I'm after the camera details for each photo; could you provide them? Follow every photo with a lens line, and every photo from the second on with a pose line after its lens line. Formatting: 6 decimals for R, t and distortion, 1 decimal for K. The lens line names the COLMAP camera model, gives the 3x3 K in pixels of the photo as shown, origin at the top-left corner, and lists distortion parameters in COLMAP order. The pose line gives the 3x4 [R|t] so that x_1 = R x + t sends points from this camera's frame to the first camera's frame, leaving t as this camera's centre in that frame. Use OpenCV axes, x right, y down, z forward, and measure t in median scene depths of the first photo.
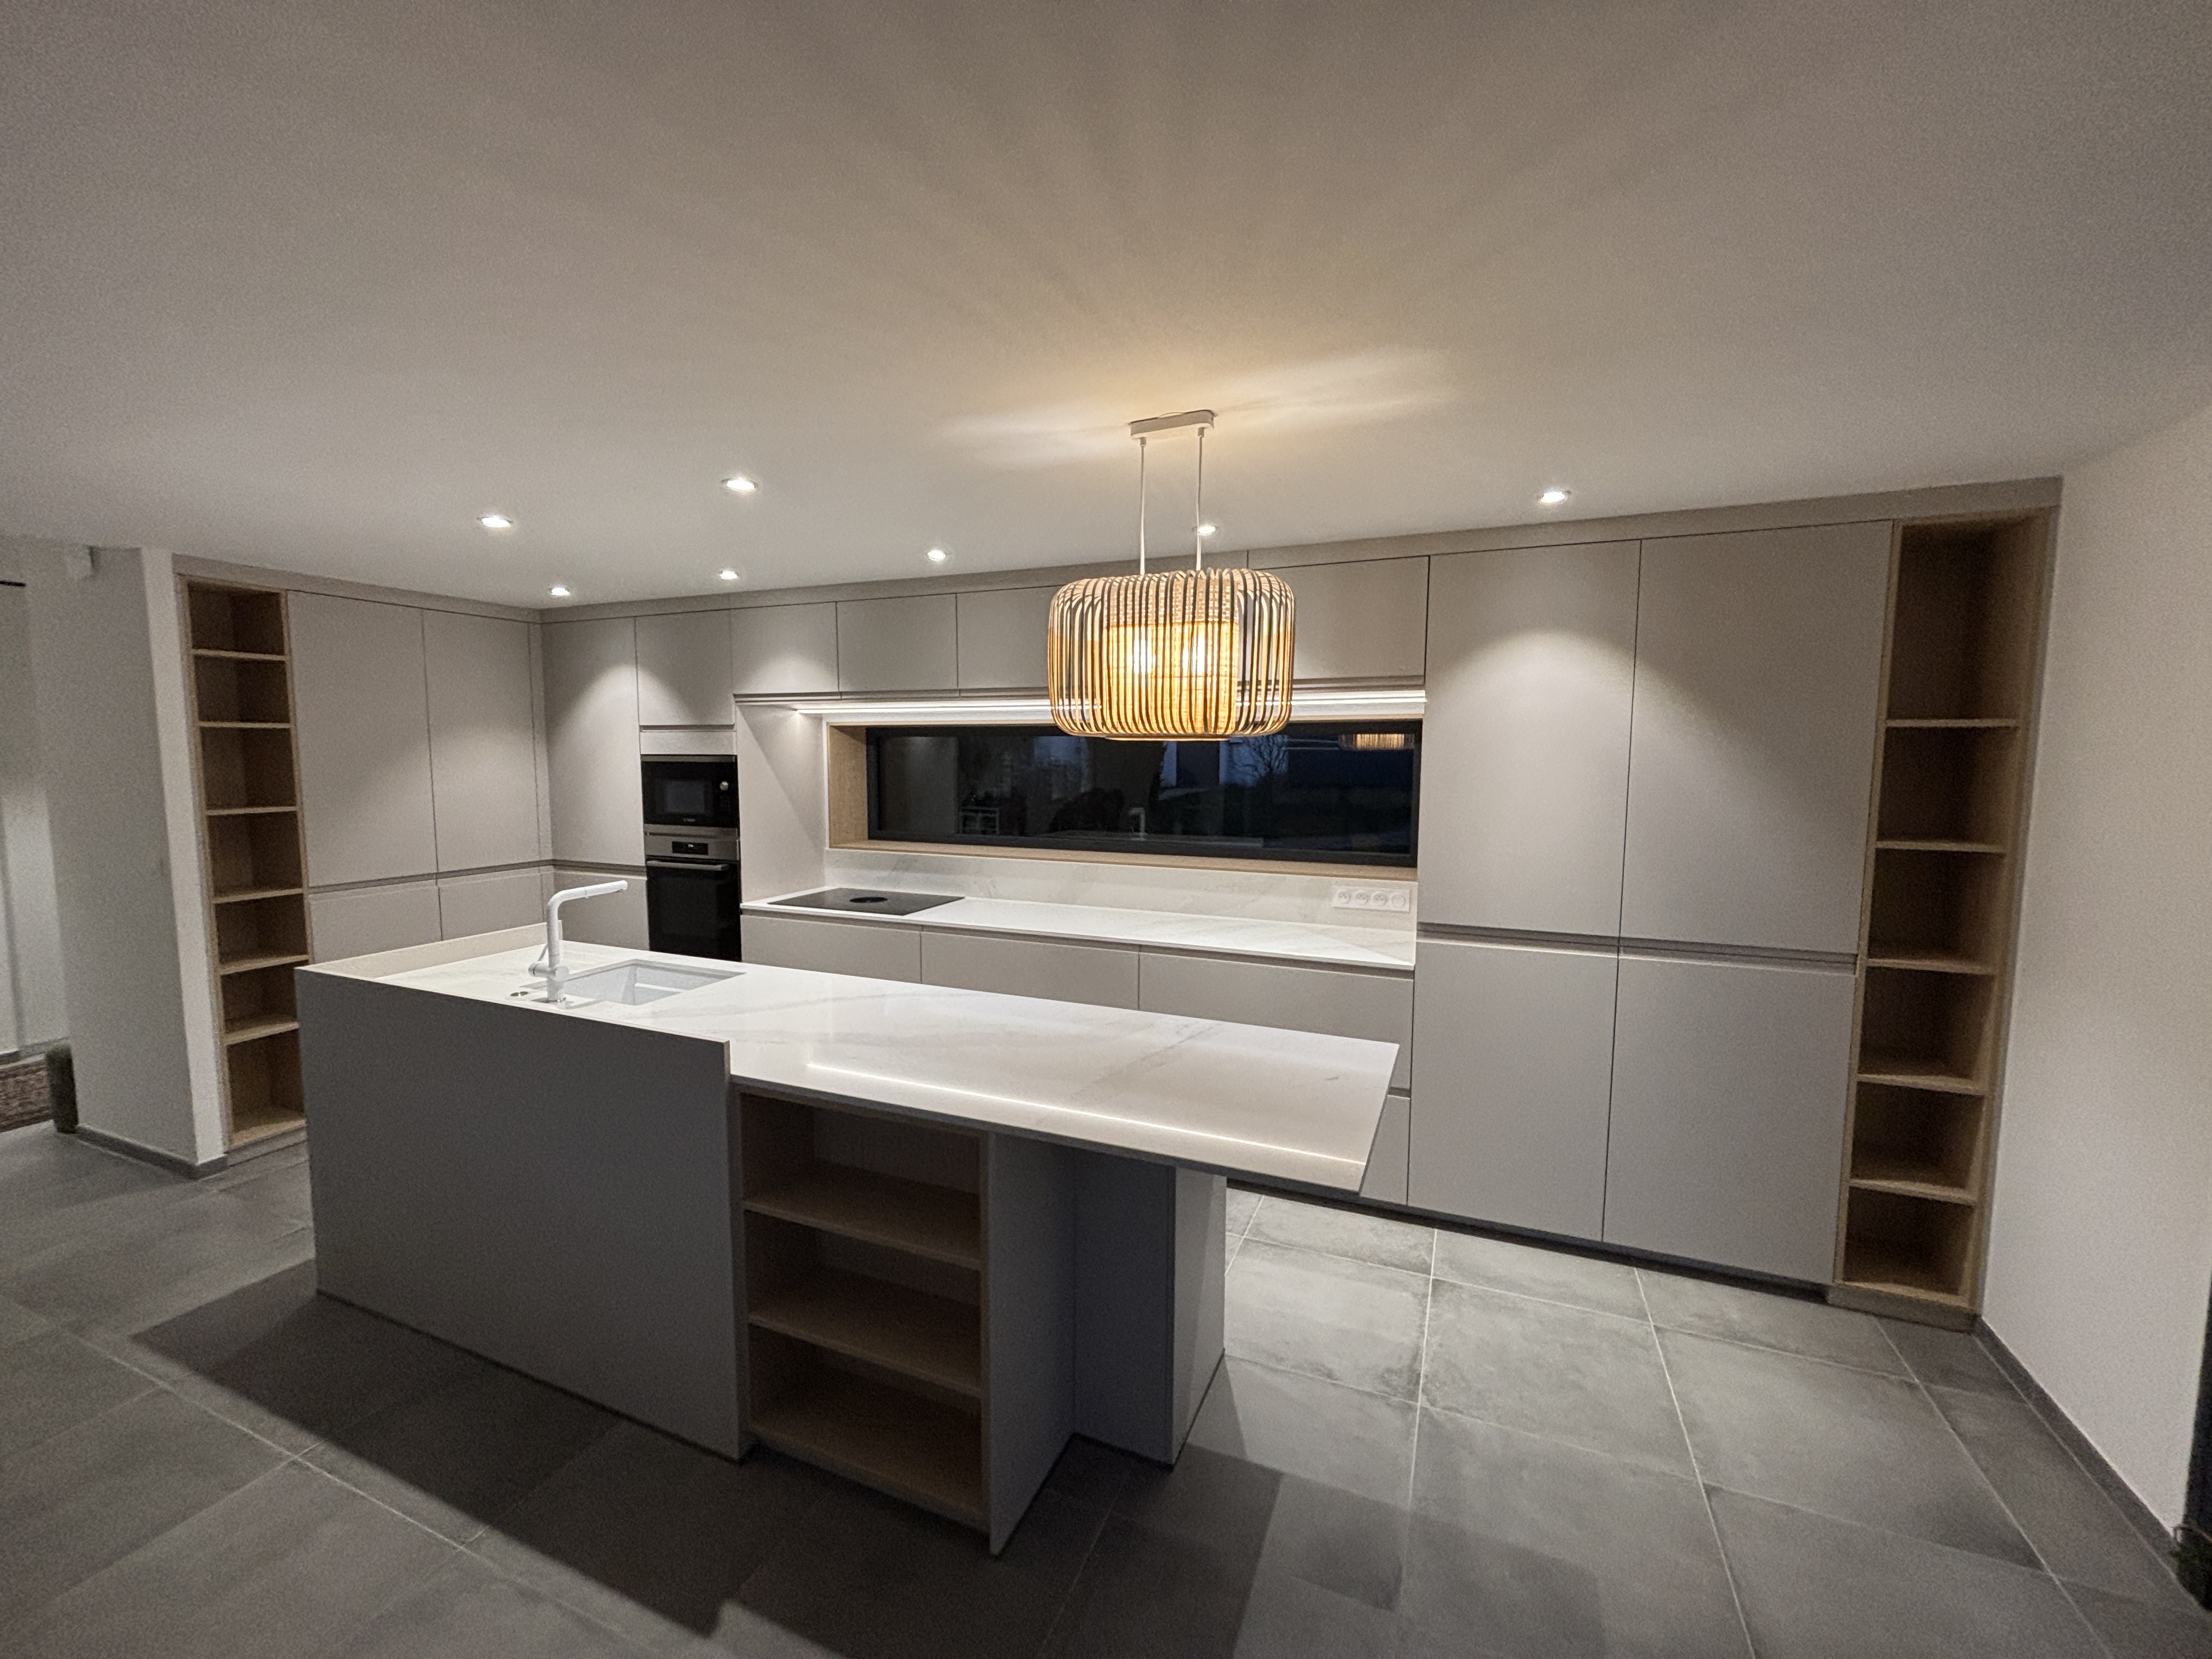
lens RADIAL K [[889.4, 0, 1100.2], [0, 889.4, 833.4], [0, 0, 1]] dist [-0.005521, 0.000816]
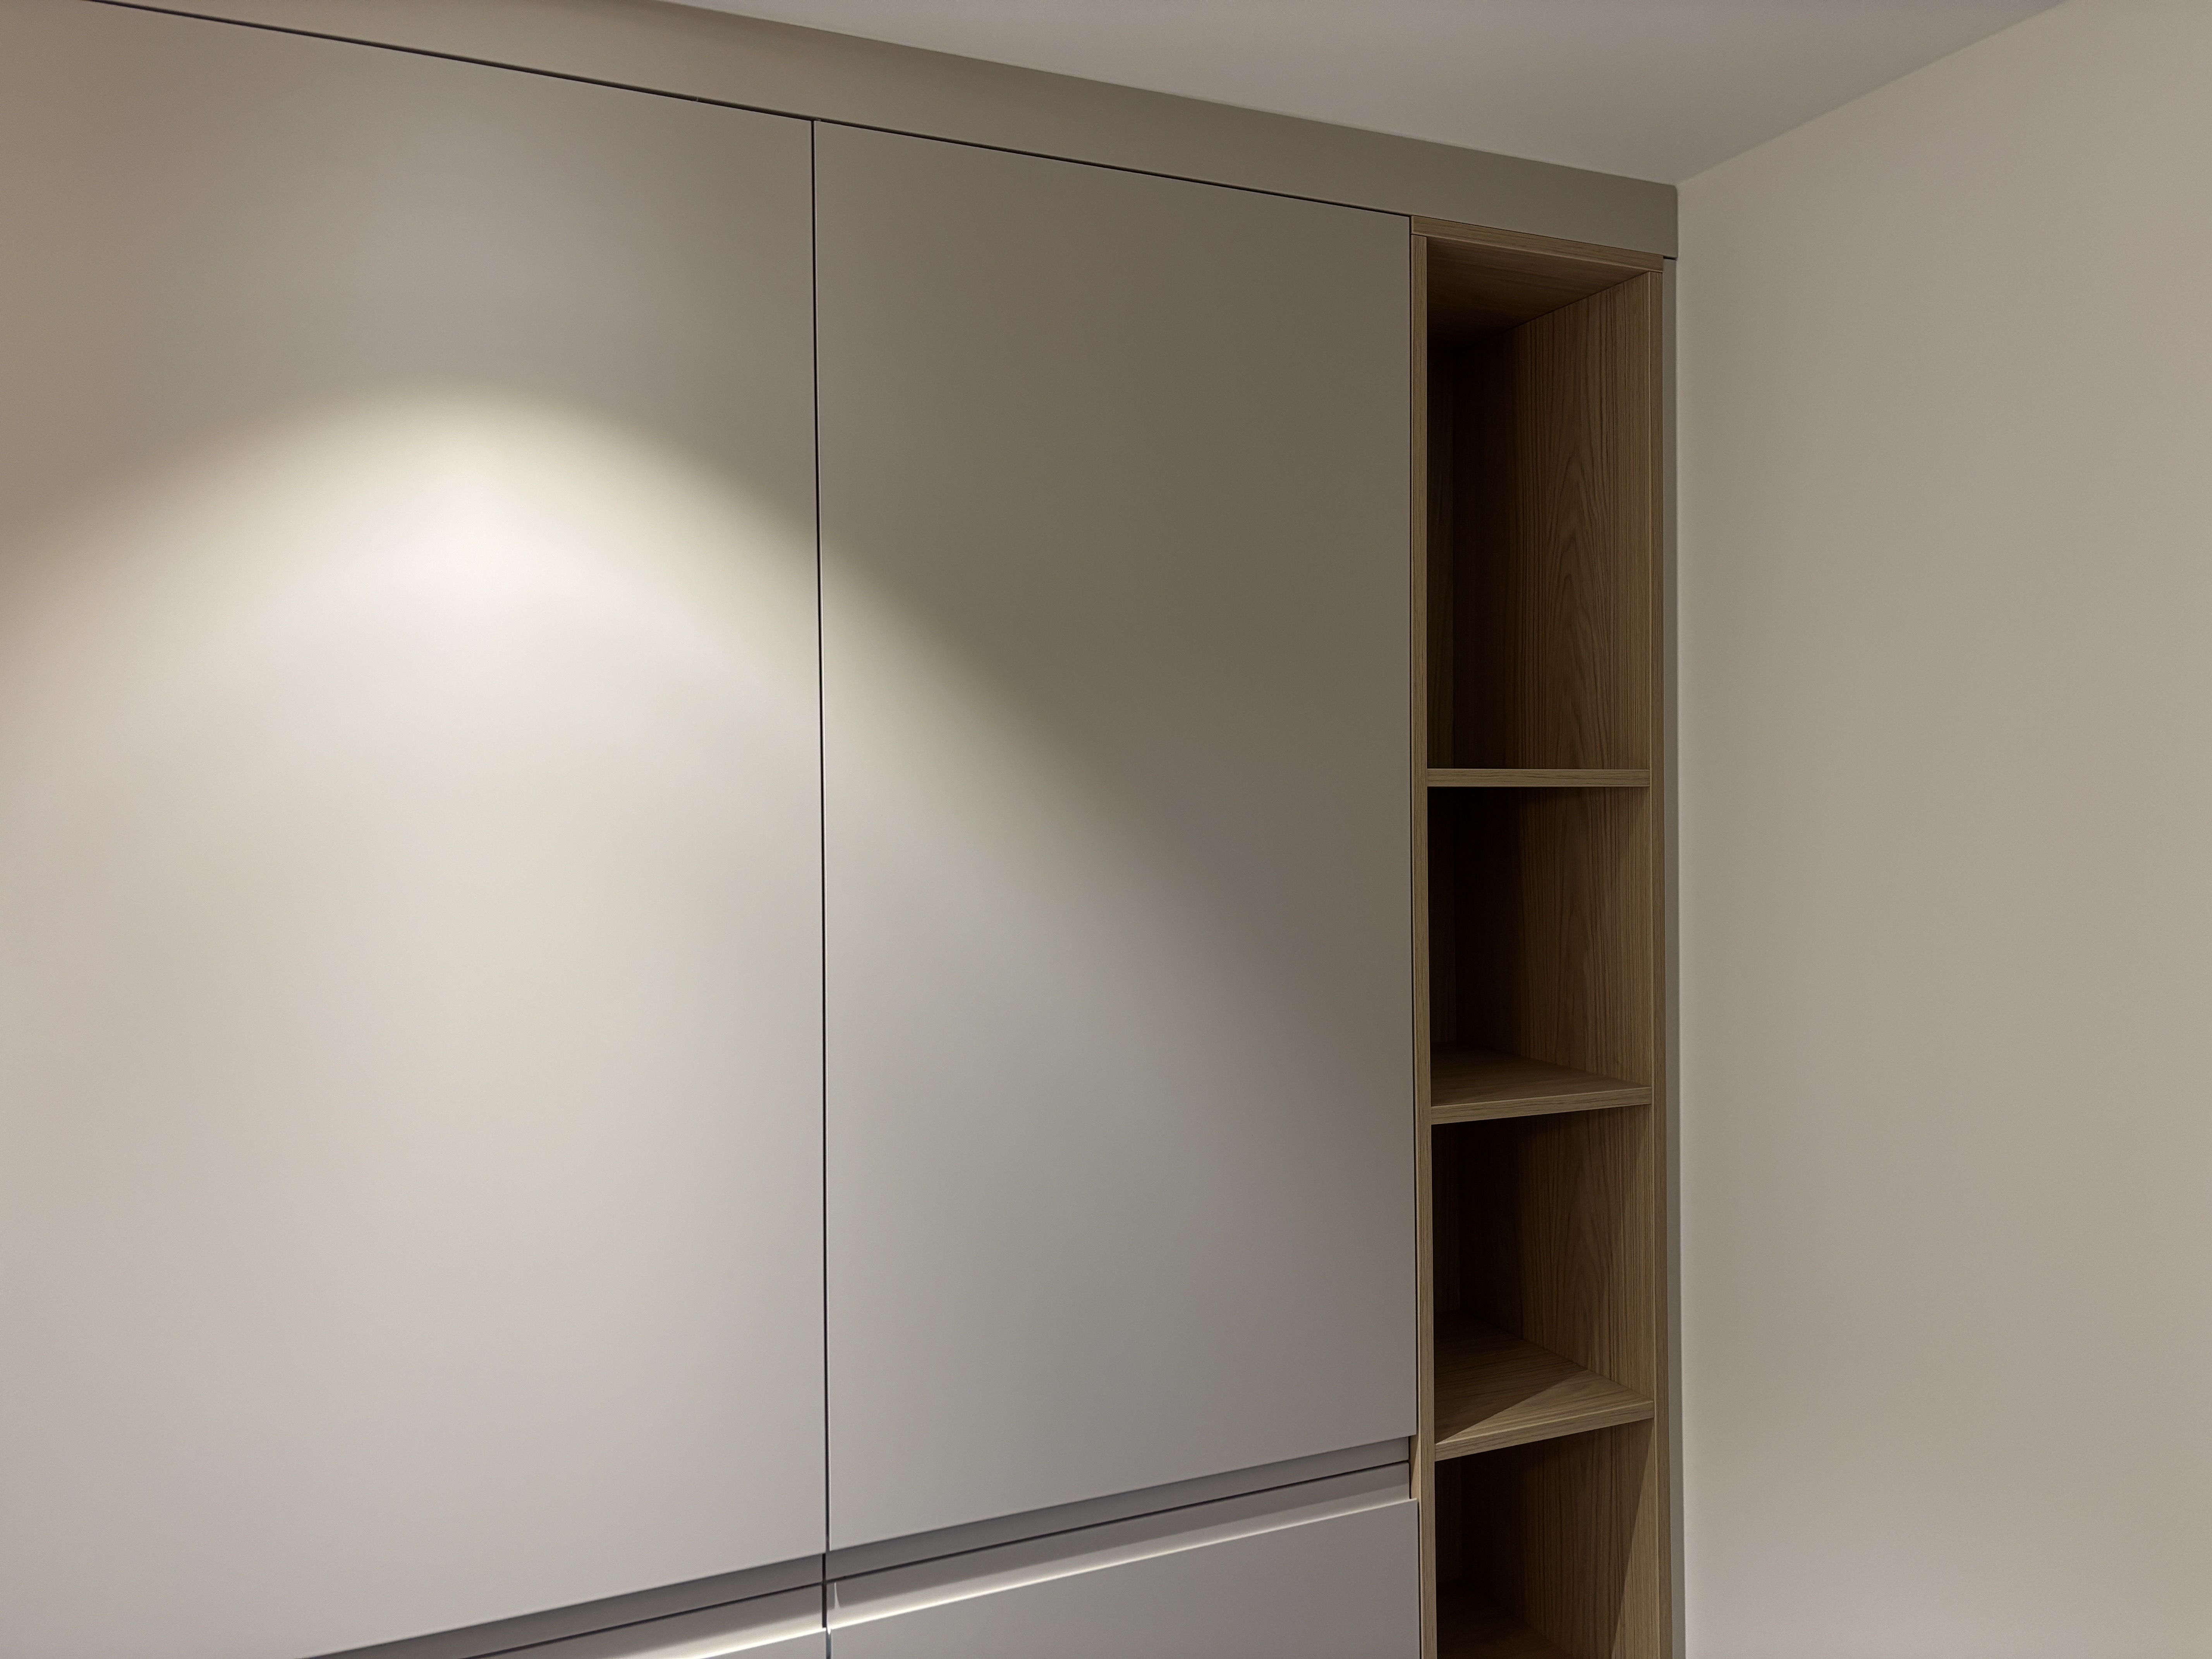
lens RADIAL K [[1669.1, 0, 1110.0], [0, 1669.1, 816.4], [0, 0, 1]] dist [0.022943, -0.028755]
pose [[0.707944, -0.022597, 0.705907, 0.211599], [0.073838, 0.996379, -0.042155, -0.059345], [-0.702399, 0.081967, 0.707049, 0.408526]]
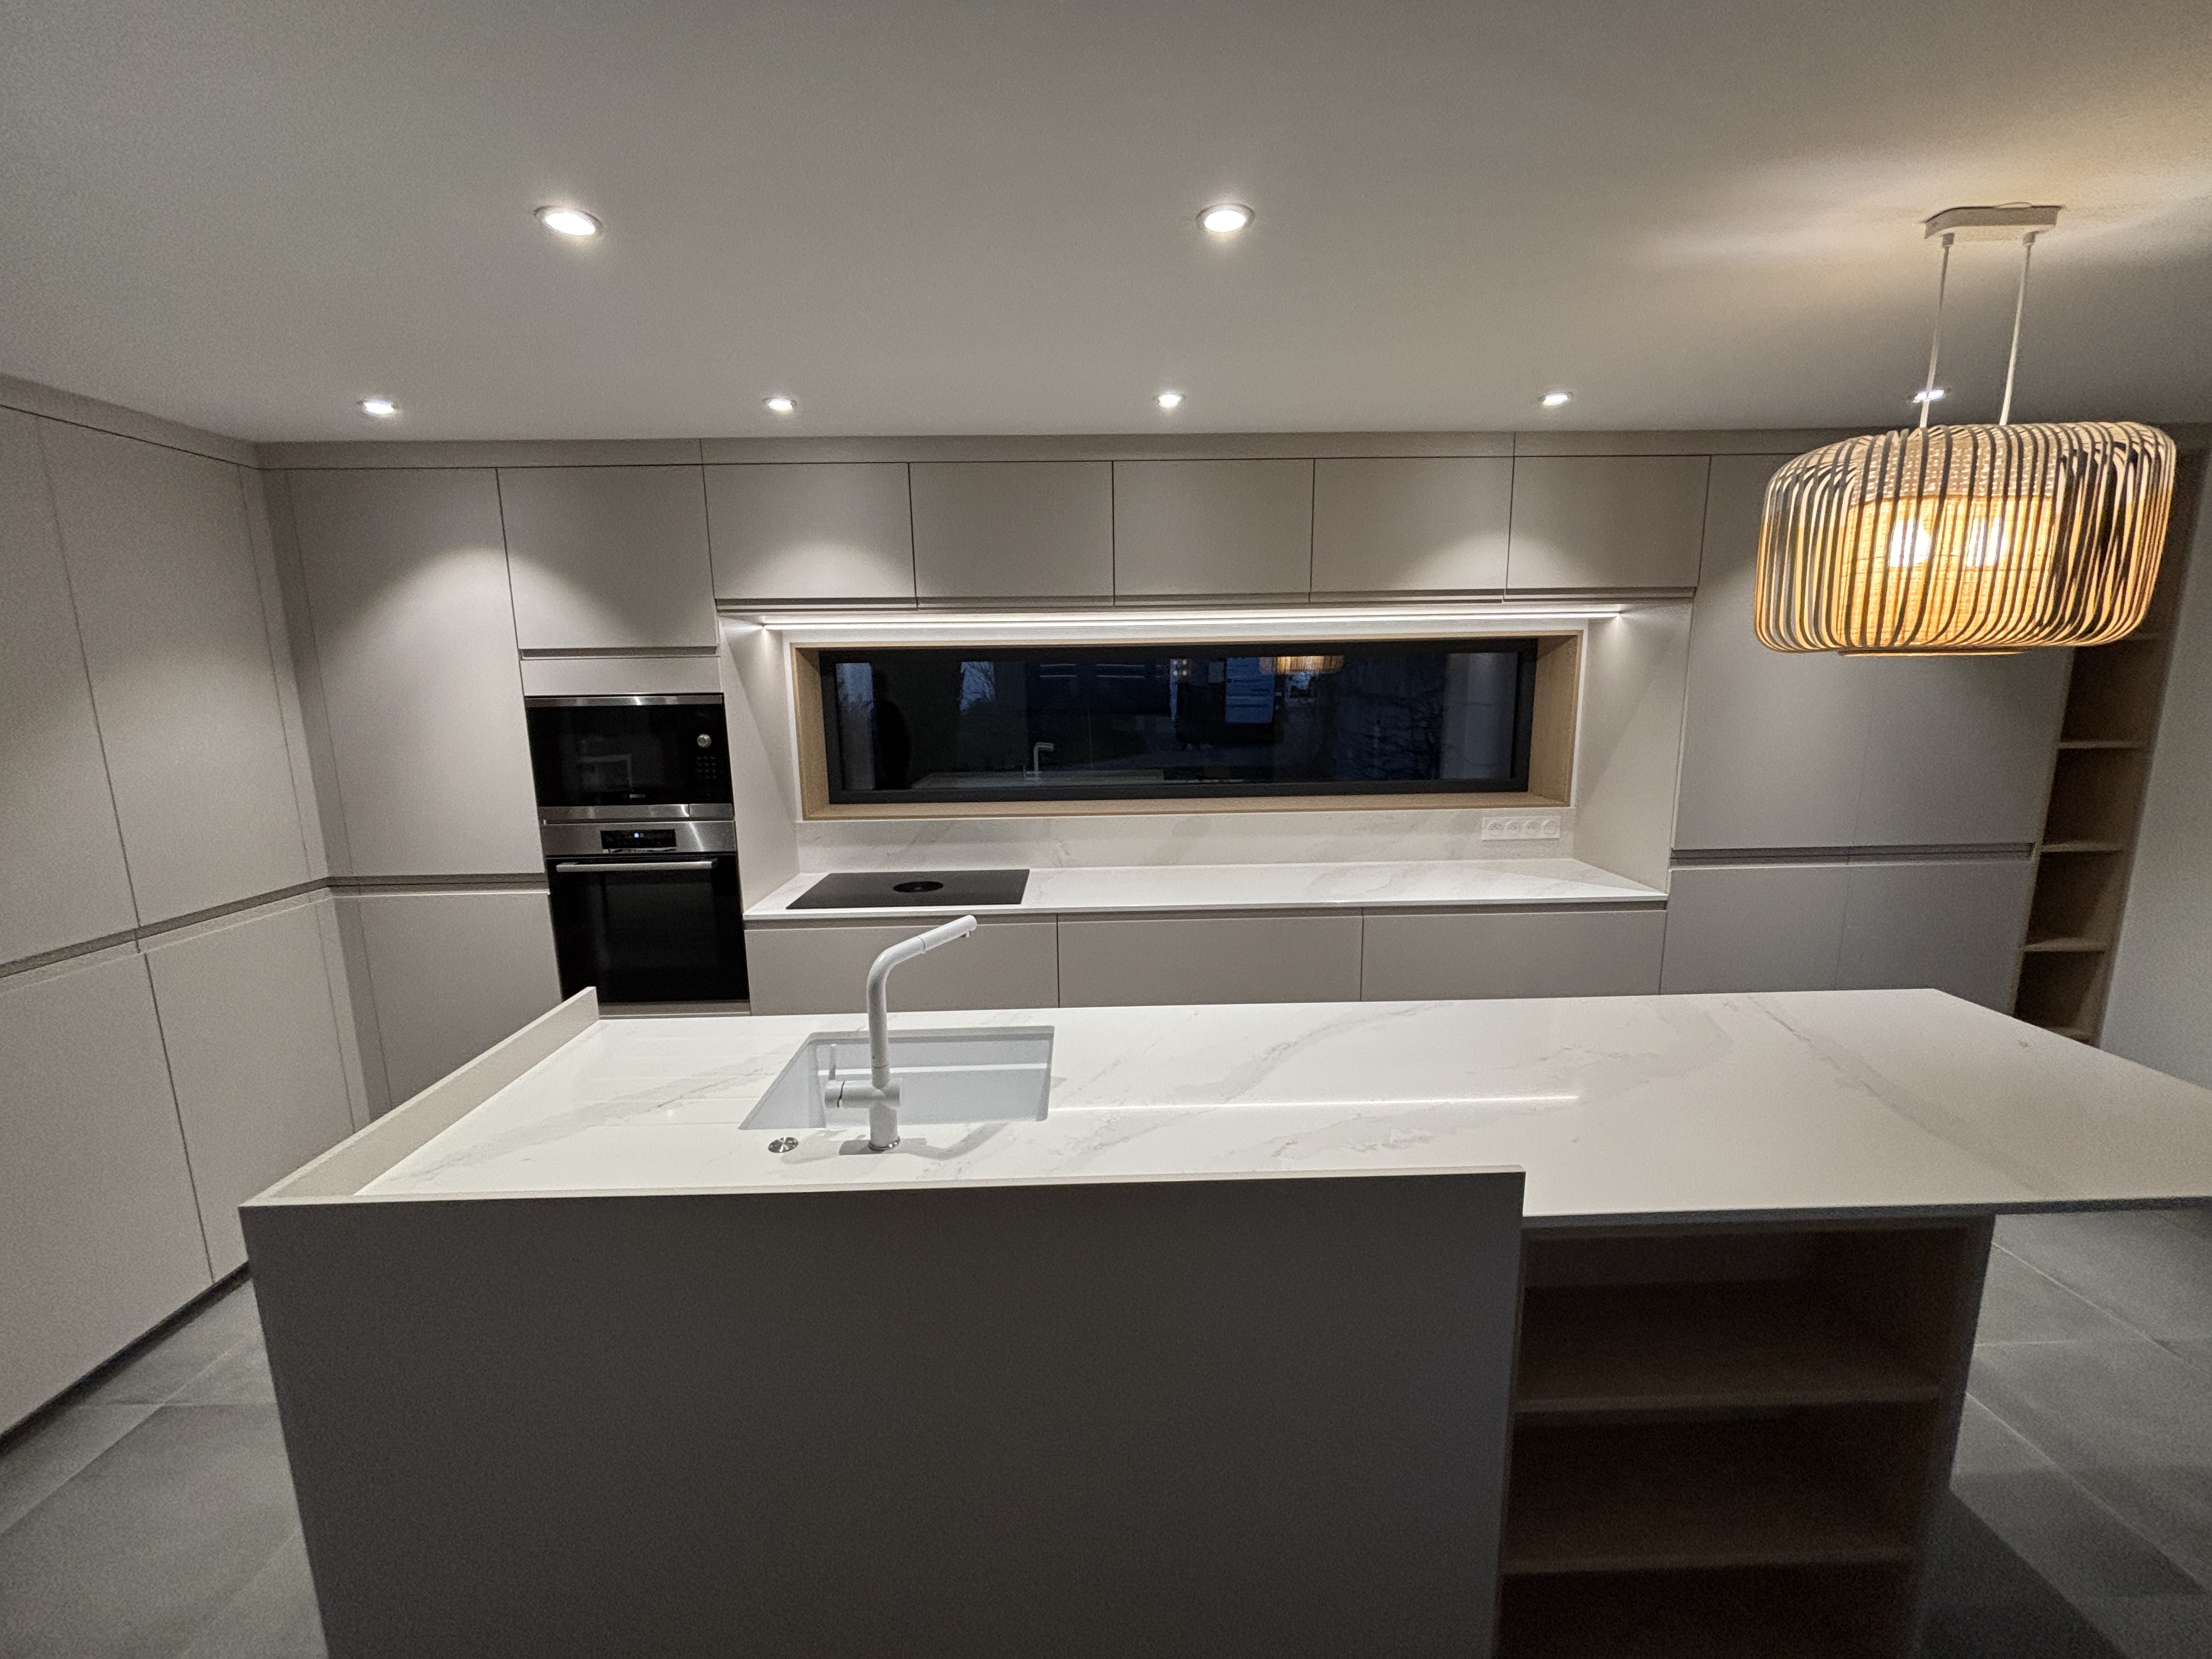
lens RADIAL K [[889.4, 0, 1103.7], [0, 889.4, 829.2], [0, 0, 1]] dist [-0.005521, 0.000816]
pose [[0.911489, -0.086276, 0.402175, -0.475487], [0.055960, 0.994674, 0.086553, -0.032003], [-0.407501, -0.056386, 0.911462, 0.308188]]
